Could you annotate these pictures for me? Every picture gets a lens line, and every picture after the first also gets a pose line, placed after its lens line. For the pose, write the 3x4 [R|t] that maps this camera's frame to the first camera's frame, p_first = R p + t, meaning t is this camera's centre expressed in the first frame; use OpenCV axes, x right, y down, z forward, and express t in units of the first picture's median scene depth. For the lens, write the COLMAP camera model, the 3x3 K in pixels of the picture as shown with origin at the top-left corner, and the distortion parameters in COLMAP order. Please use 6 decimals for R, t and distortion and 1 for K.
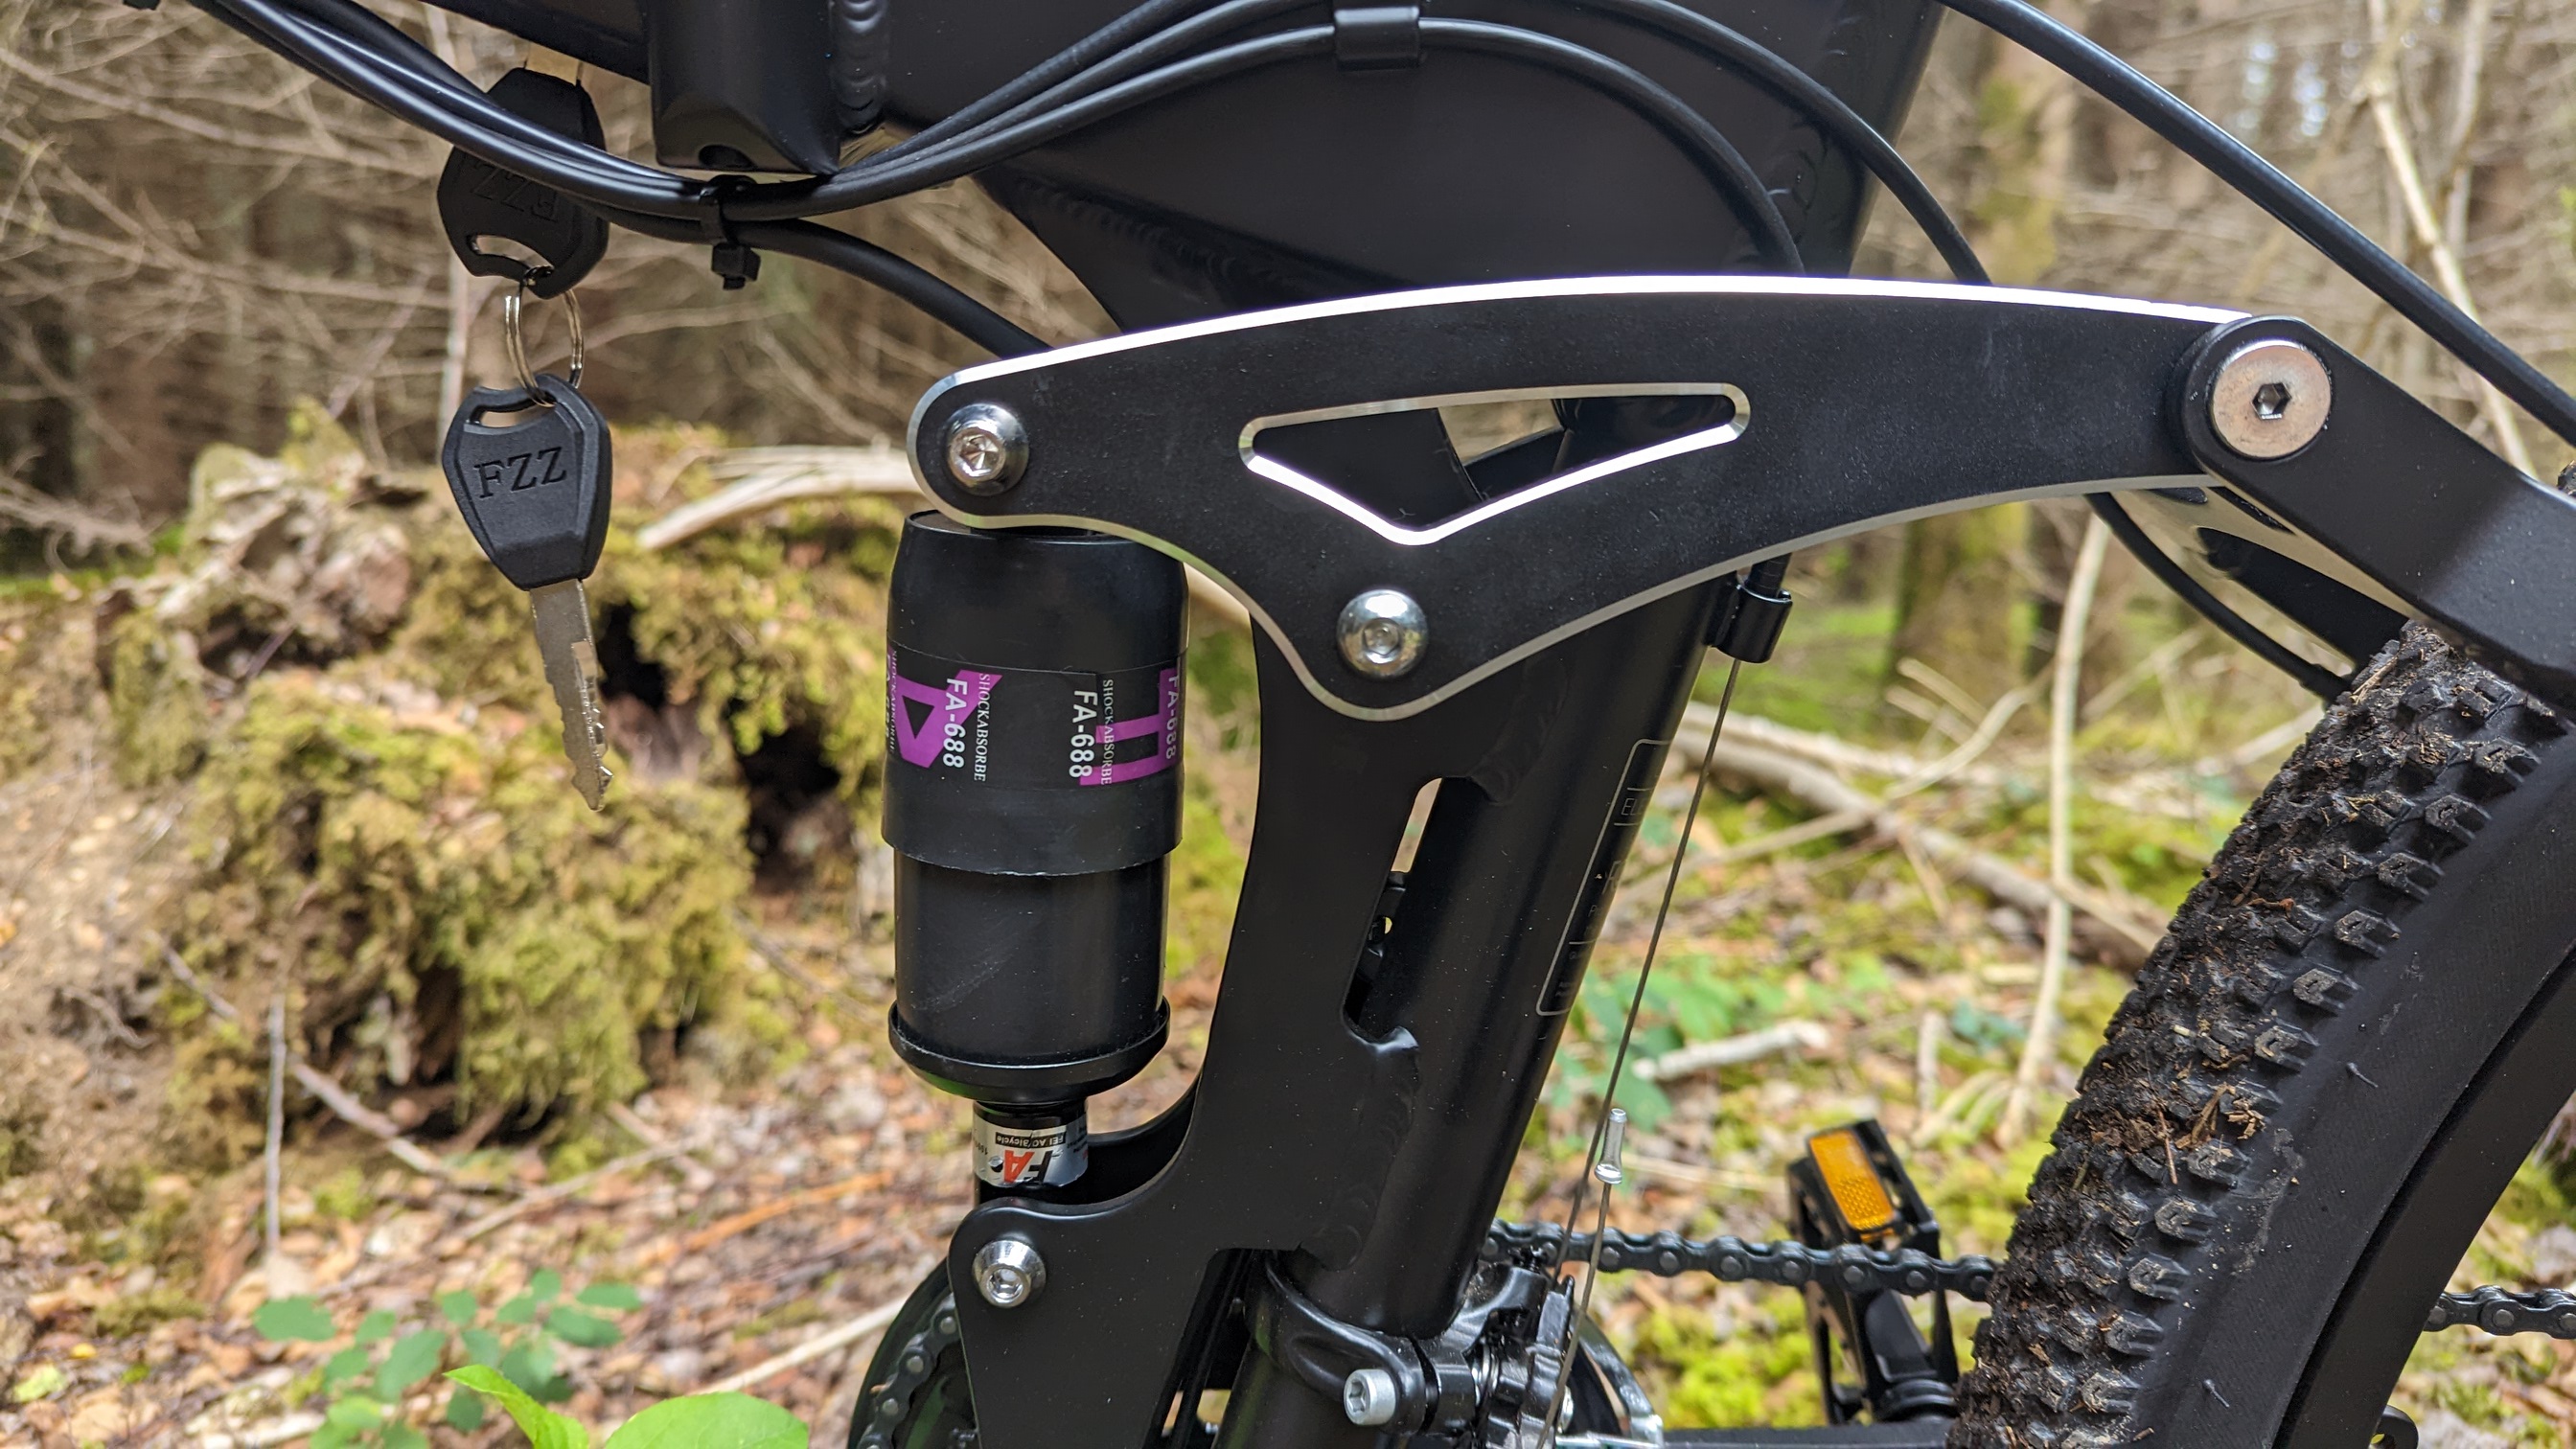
lens RADIAL K [[1884.9, 0, 1251.8], [0, 1884.9, 665.4], [0, 0, 1]] dist [0.022405, -0.020917]
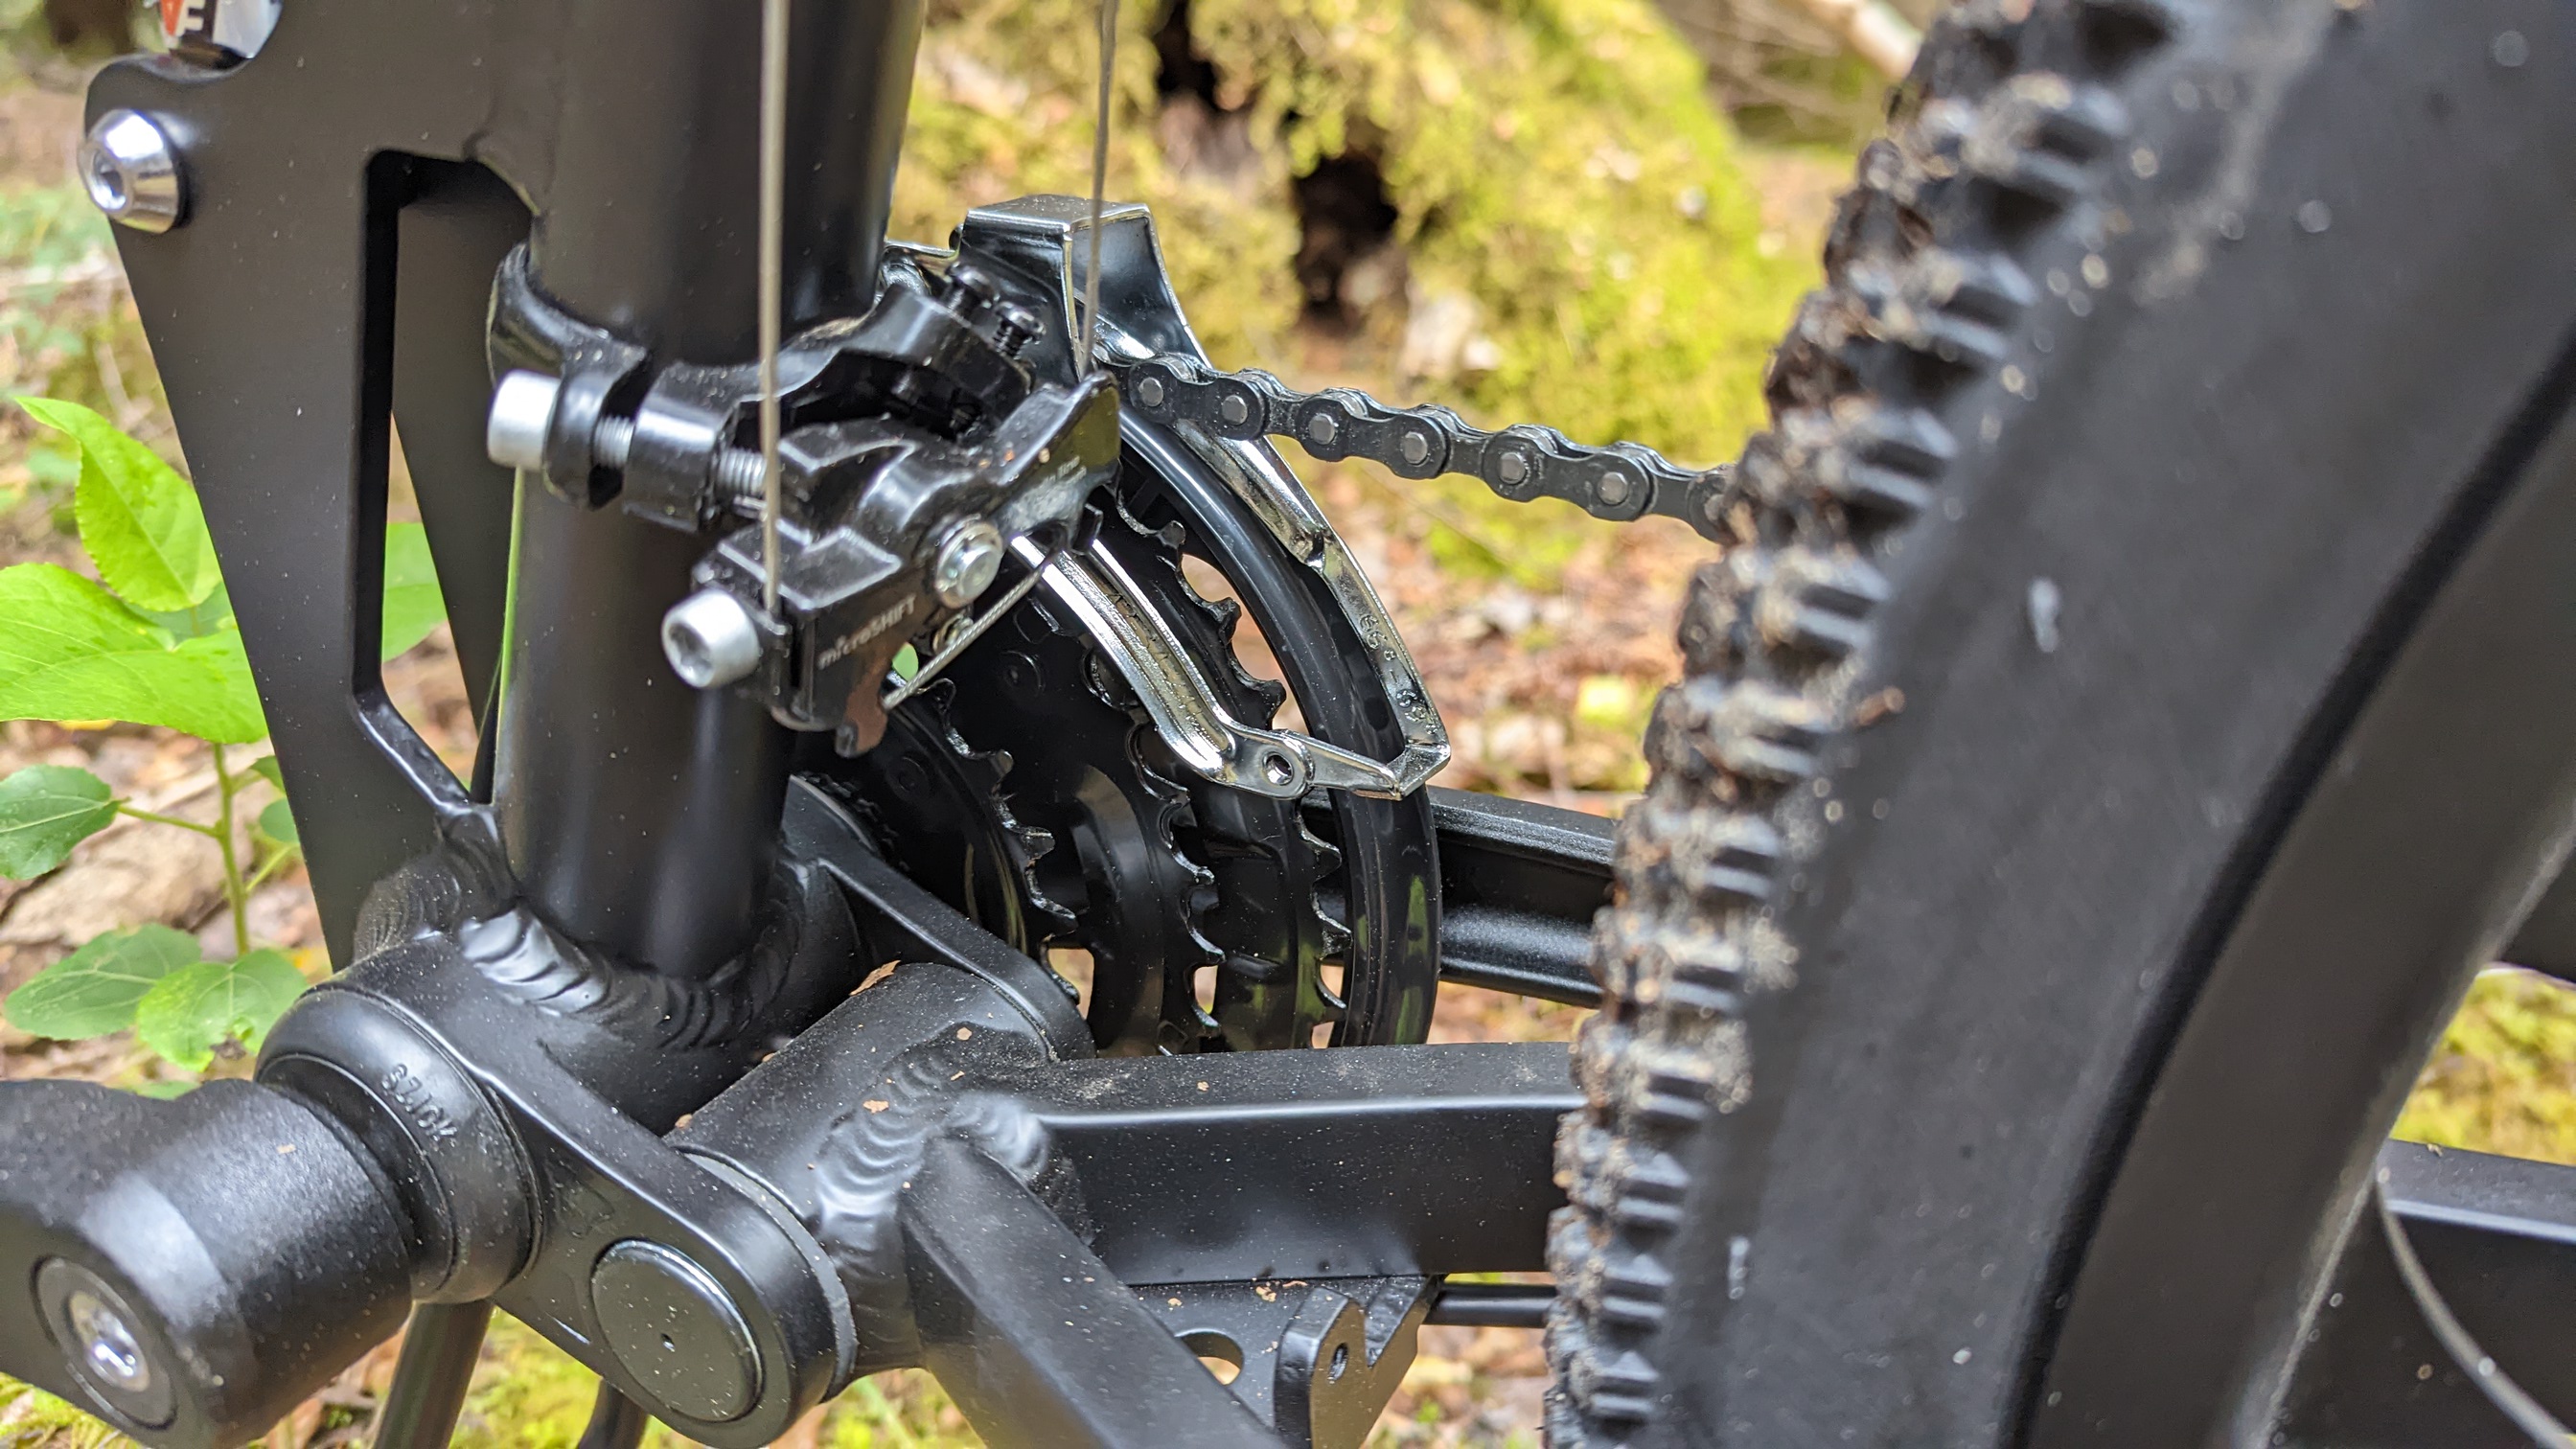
lens RADIAL K [[1884.9, 0, 1297.0], [0, 1884.9, 714.3], [0, 0, 1]] dist [0.022405, -0.020917]
pose [[0.918962, 0.186125, -0.347658, 0.108433], [-0.097650, 0.961554, 0.256669, 0.068137], [0.382065, -0.201920, 0.901806, 0.125859]]
